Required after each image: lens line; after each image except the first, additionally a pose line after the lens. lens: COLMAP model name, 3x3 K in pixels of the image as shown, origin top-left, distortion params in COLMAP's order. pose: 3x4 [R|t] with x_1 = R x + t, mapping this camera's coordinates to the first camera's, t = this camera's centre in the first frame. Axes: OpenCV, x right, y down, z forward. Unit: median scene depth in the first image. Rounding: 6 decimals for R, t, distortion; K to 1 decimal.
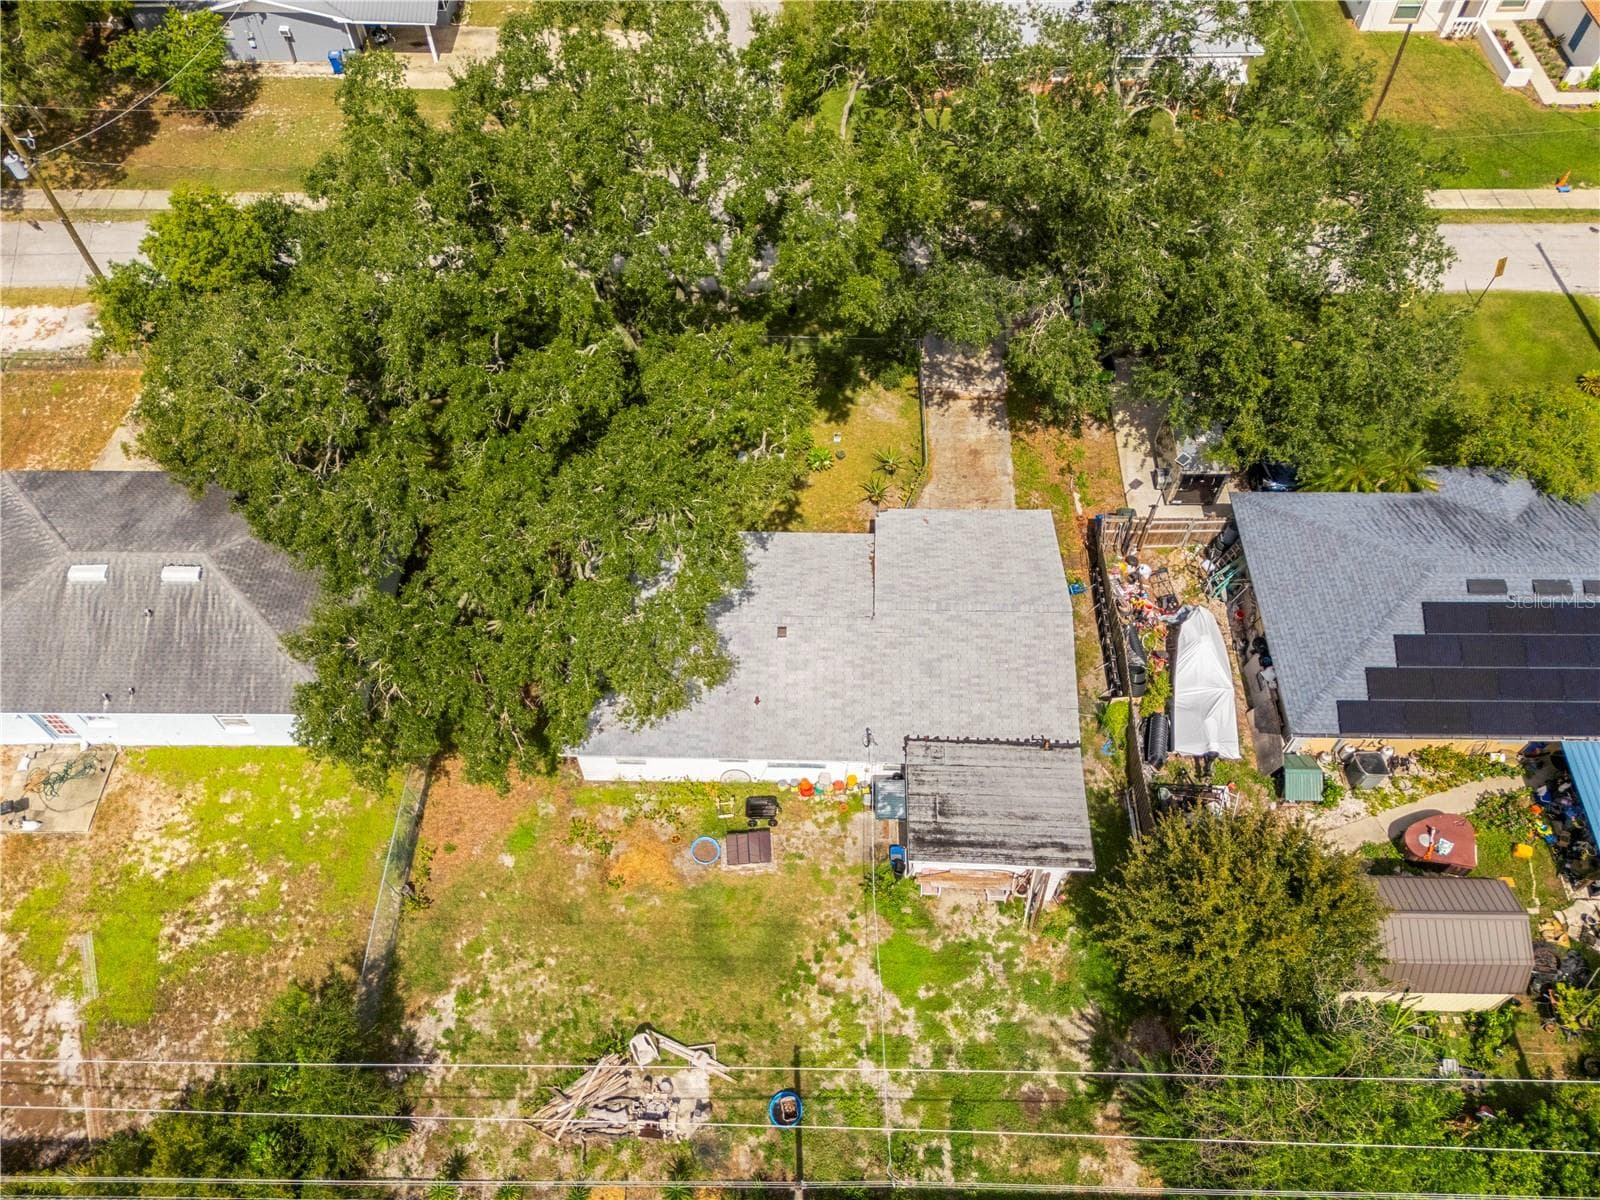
lens RADIAL K [[1172.4, 0, 800.8], [0, 1172.4, 602.0], [0, 0, 1]] dist [0.068207, -0.057114]
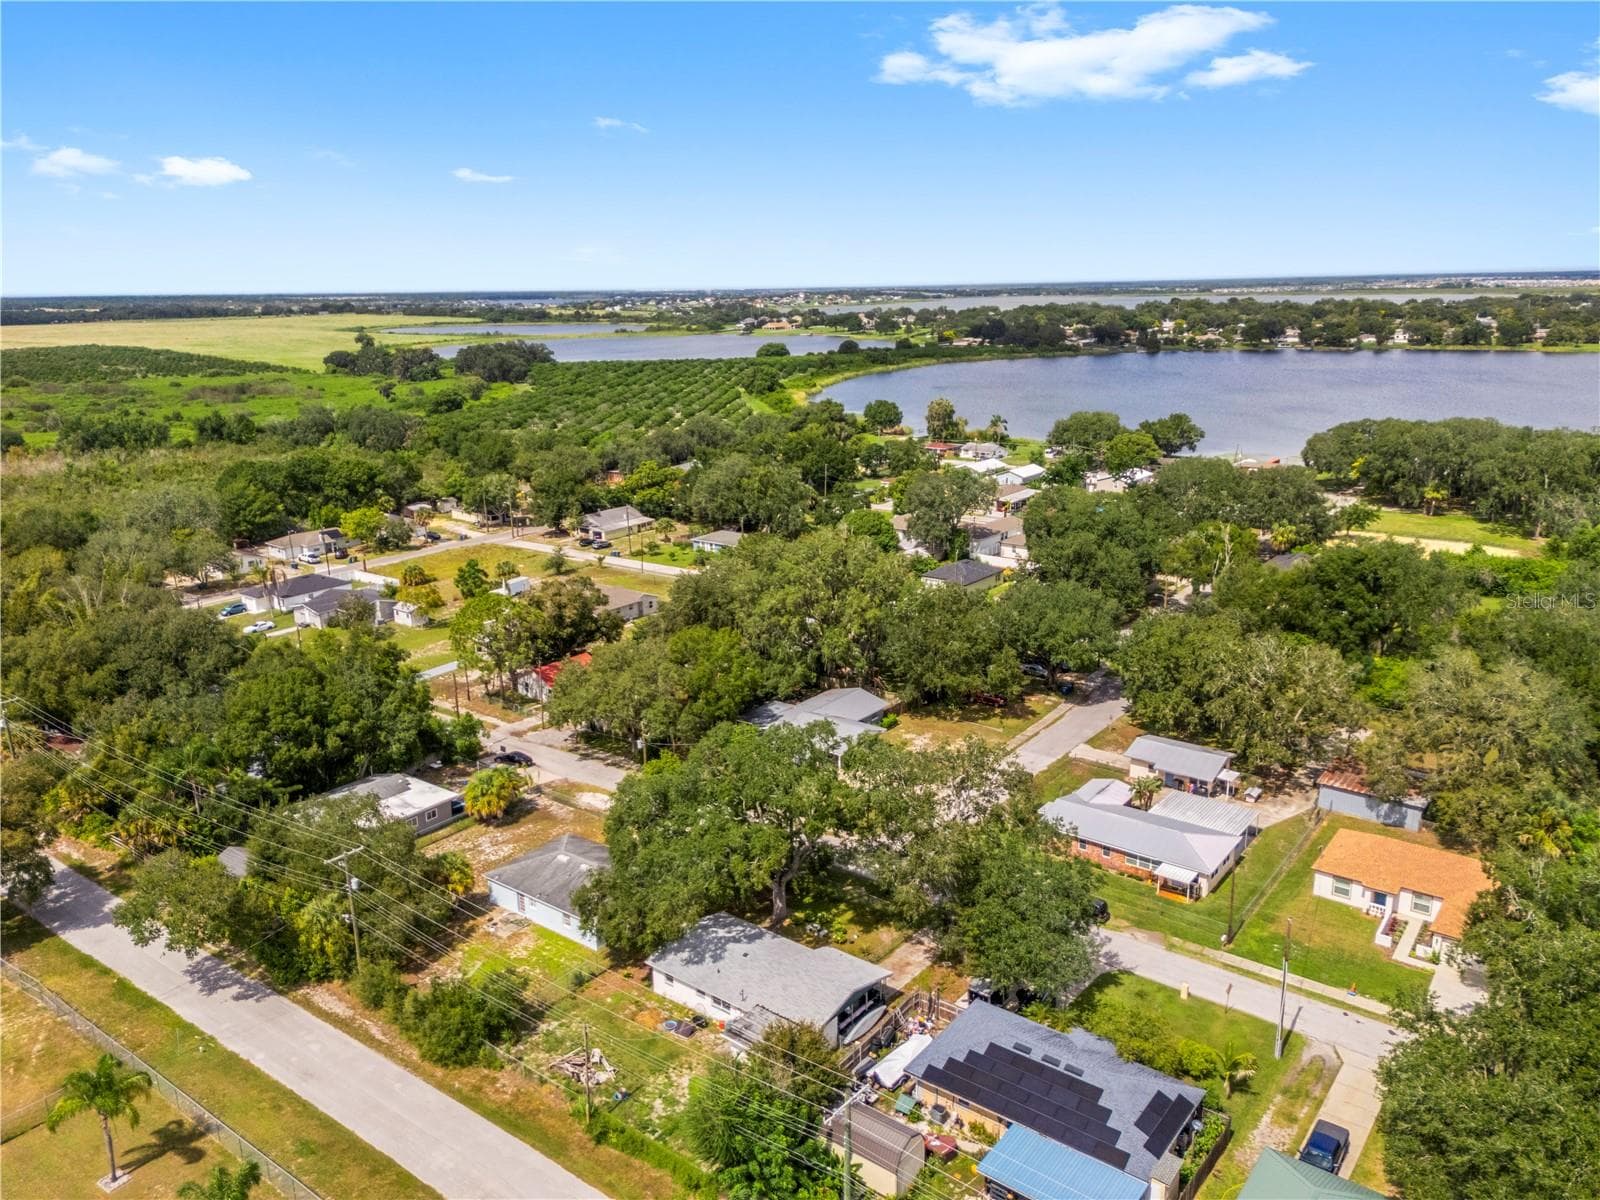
lens RADIAL K [[1172.4, 0, 804.5], [0, 1172.4, 600.1], [0, 0, 1]] dist [0.068207, -0.057114]
pose [[0.801268, 0.149592, -0.579304, 1.349524], [-0.483246, 0.732692, -0.479203, 0.584703], [0.352766, 0.663916, 0.659372, -0.997121]]
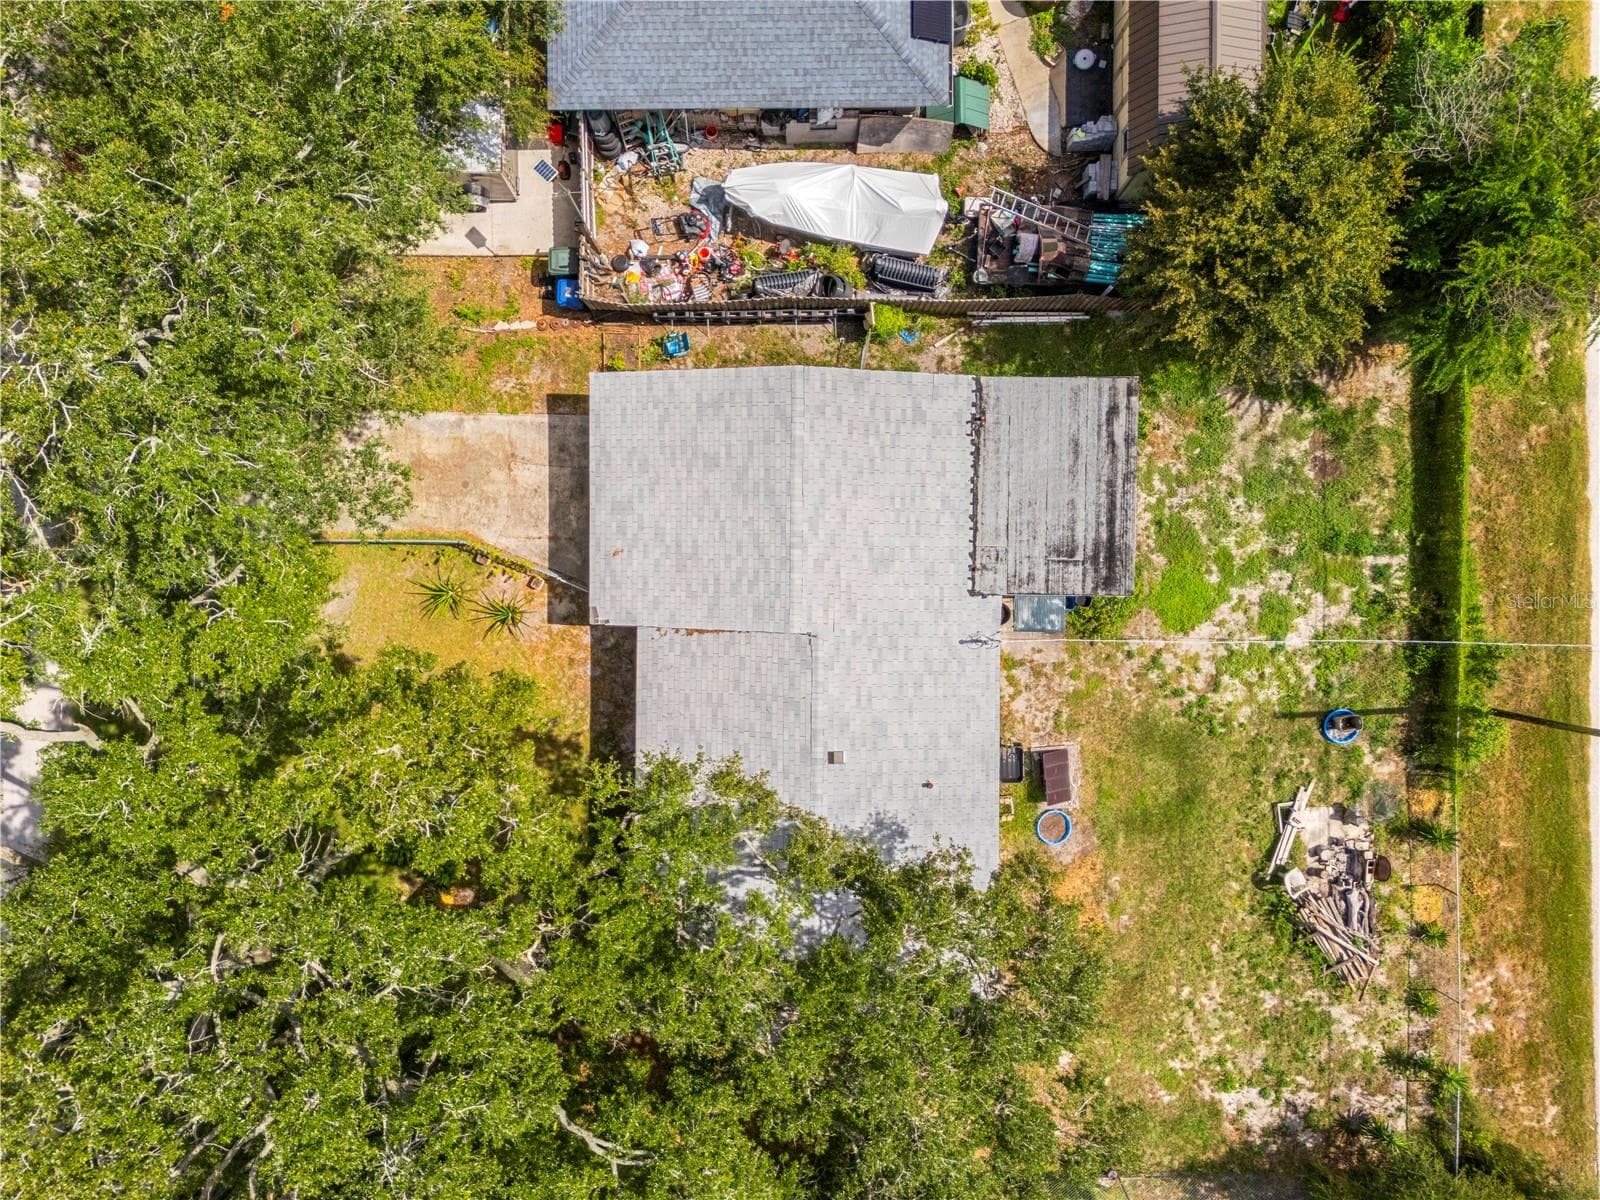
lens RADIAL K [[1172.4, 0, 792.9], [0, 1172.4, 602.9], [0, 0, 1]] dist [0.068207, -0.057114]
pose [[-0.017651, -0.999844, -0.000666, 0.083830], [0.822979, -0.014907, 0.567876, -0.420546], [-0.567797, 0.009475, 0.823114, 0.404374]]
